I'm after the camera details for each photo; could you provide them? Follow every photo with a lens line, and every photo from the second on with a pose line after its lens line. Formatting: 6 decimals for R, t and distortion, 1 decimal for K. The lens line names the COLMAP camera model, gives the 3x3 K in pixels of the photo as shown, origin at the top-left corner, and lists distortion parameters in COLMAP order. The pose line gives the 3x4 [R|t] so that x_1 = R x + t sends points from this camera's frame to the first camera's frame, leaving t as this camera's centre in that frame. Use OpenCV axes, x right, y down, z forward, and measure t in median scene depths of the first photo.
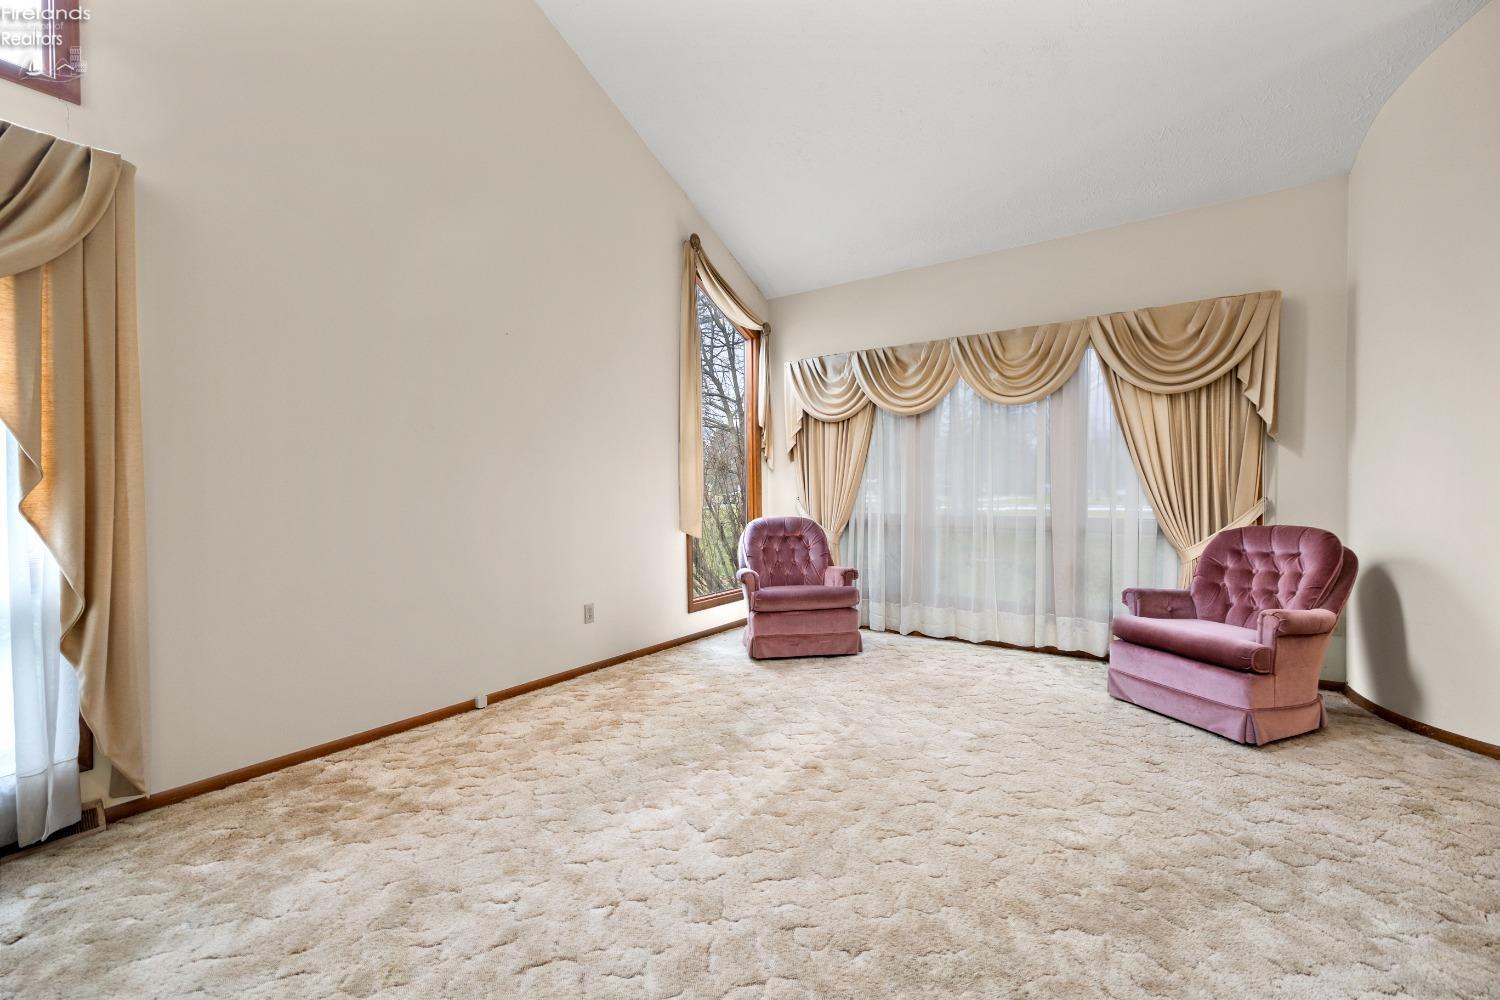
lens RADIAL K [[625.7, 0, 745.1], [0, 625.7, 498.4], [0, 0, 1]] dist [0.004066, -0.001229]
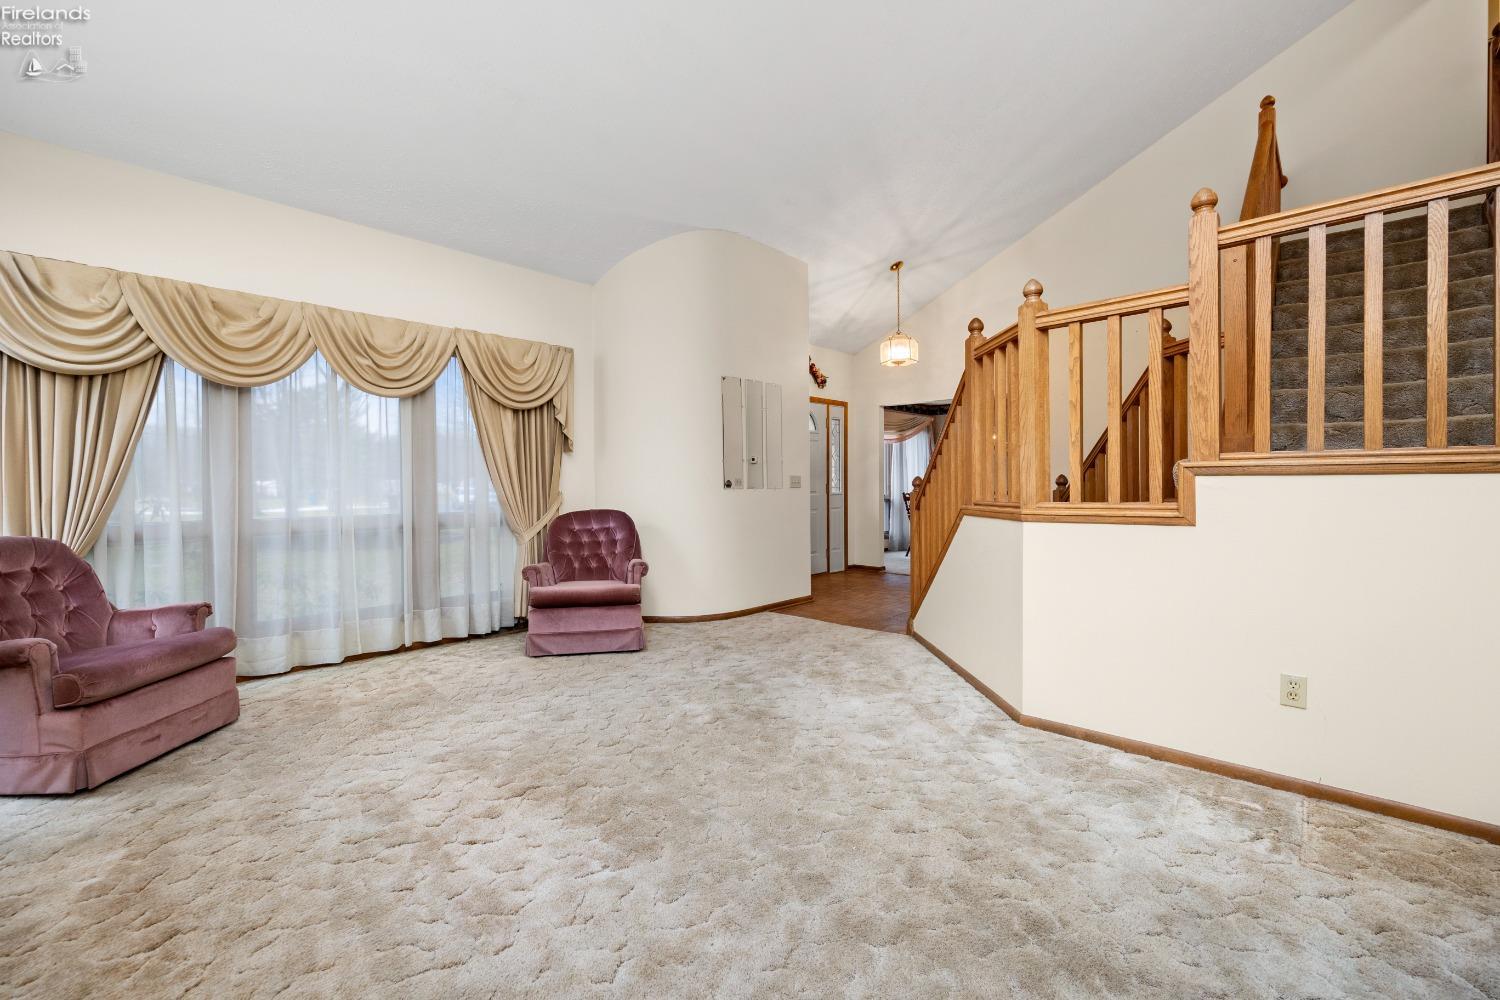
lens RADIAL K [[625.7, 0, 761.9], [0, 625.7, 497.8], [0, 0, 1]] dist [0.004066, -0.001229]
pose [[0.130713, -0.015430, 0.991300, -0.505551], [0.020731, 0.999703, 0.012827, 0.003427], [-0.991203, 0.018874, 0.130994, 0.368861]]
